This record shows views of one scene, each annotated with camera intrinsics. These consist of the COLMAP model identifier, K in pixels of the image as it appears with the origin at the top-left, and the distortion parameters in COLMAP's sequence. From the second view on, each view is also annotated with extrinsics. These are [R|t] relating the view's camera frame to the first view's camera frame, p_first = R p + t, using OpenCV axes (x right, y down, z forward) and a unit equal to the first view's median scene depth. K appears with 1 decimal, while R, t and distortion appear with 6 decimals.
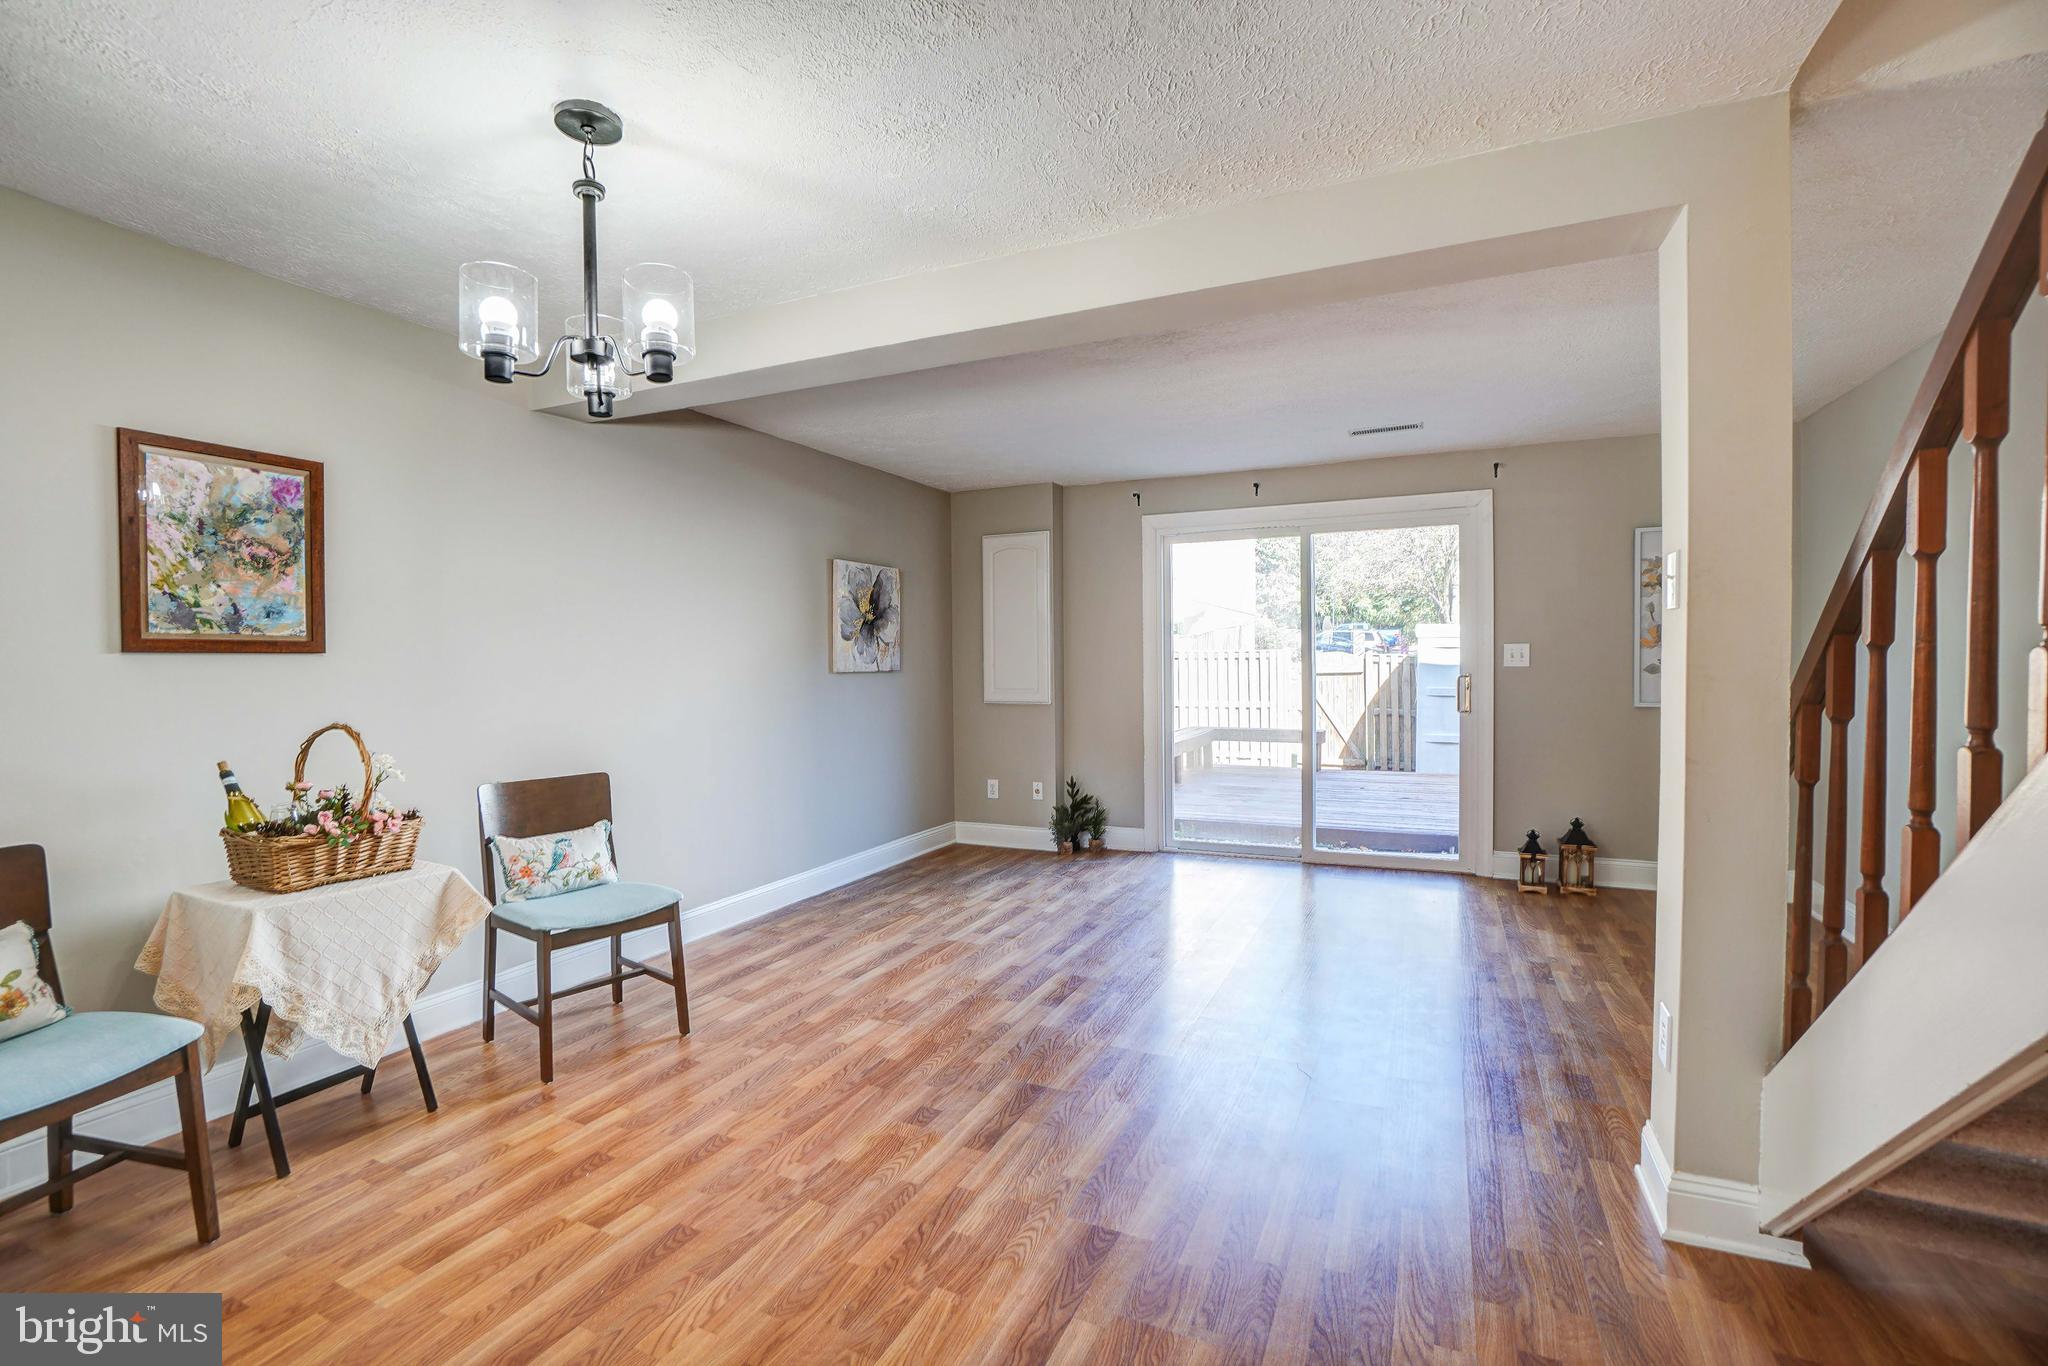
lens RADIAL K [[891.5, 0, 1018.2], [0, 891.5, 676.0], [0, 0, 1]] dist [-0.064719, 0.019961]
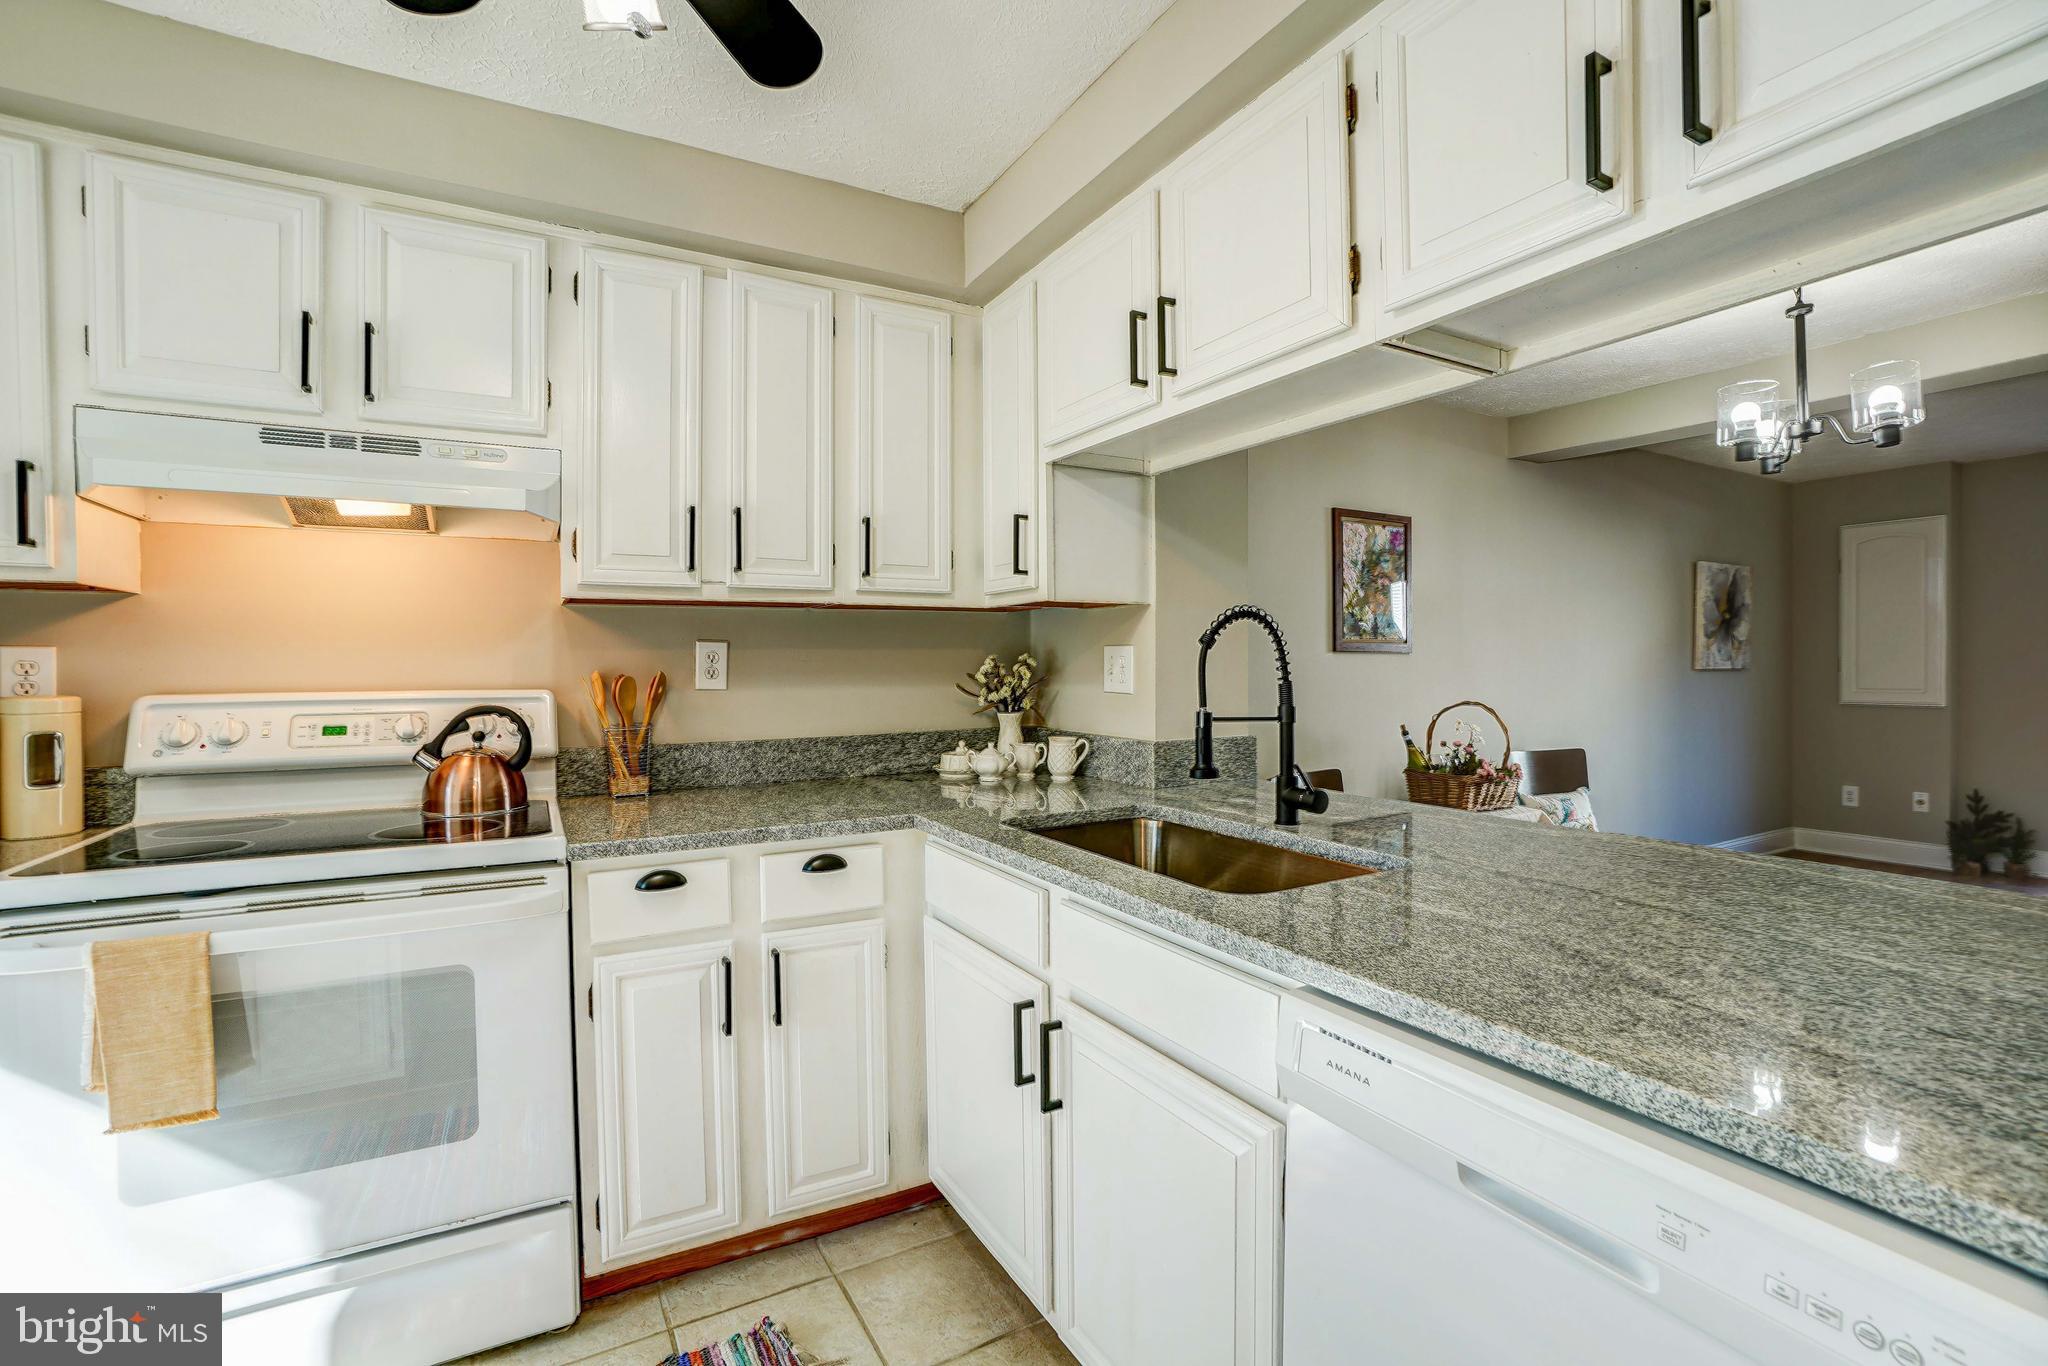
lens RADIAL K [[891.5, 0, 1018.2], [0, 891.5, 676.0], [0, 0, 1]] dist [-0.064719, 0.019961]
pose [[0.806296, 0.011709, -0.591397, -0.321862], [-0.010571, 0.999930, 0.005385, 0.008327], [0.591418, 0.001910, 0.806363, -0.373739]]
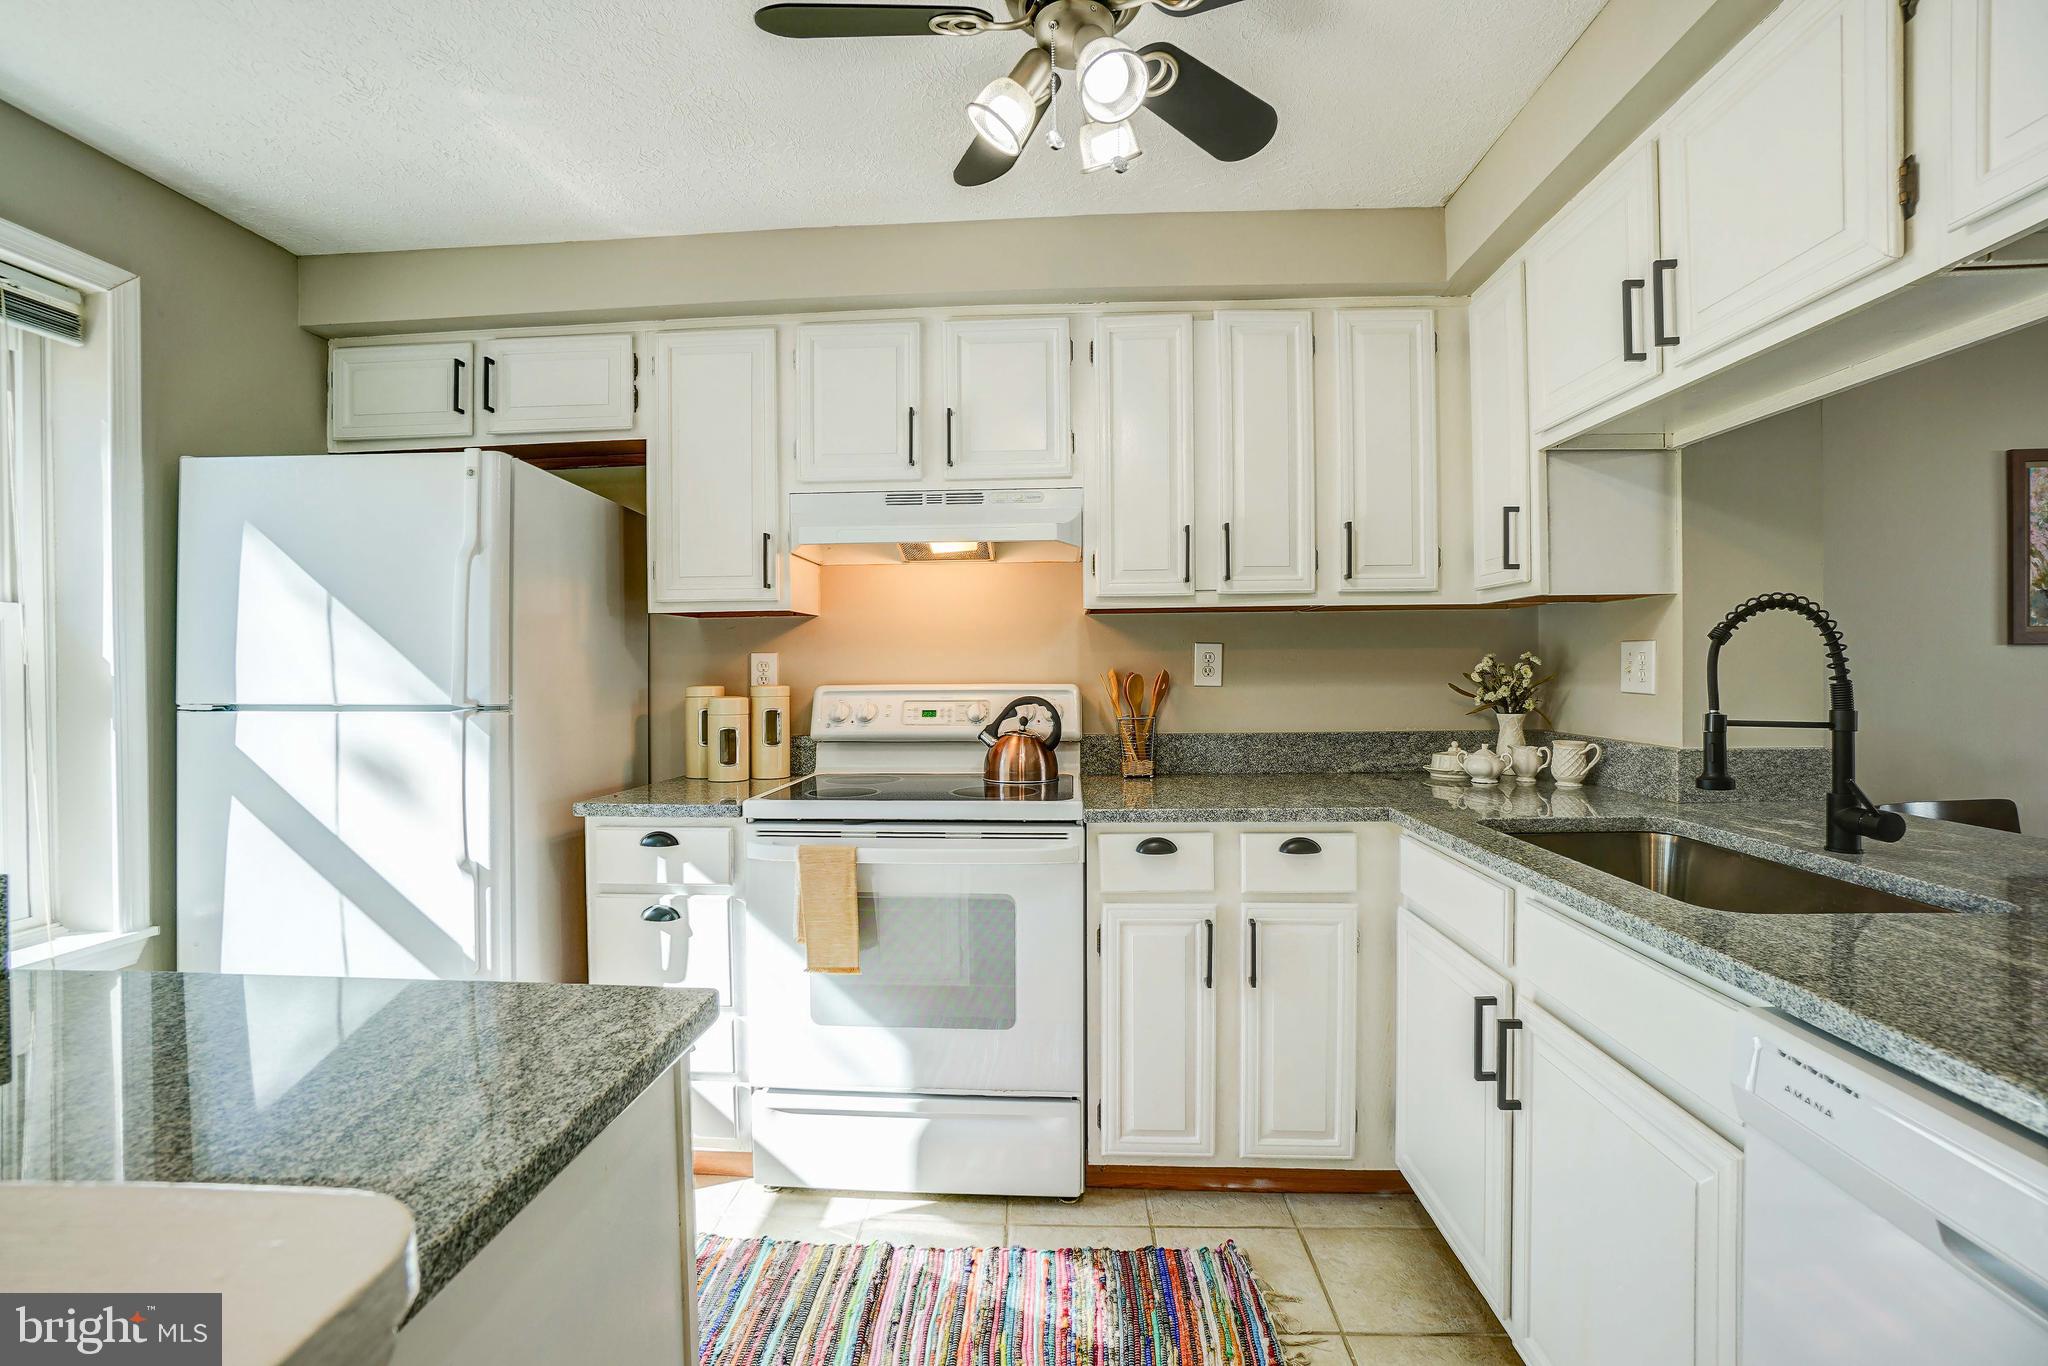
lens RADIAL K [[891.5, 0, 1018.2], [0, 891.5, 676.0], [0, 0, 1]] dist [-0.064719, 0.019961]
pose [[0.361776, 0.014330, -0.932155, -0.267730], [-0.009779, 0.999885, 0.011576, 0.008951], [0.932214, 0.004928, 0.361874, -0.390603]]
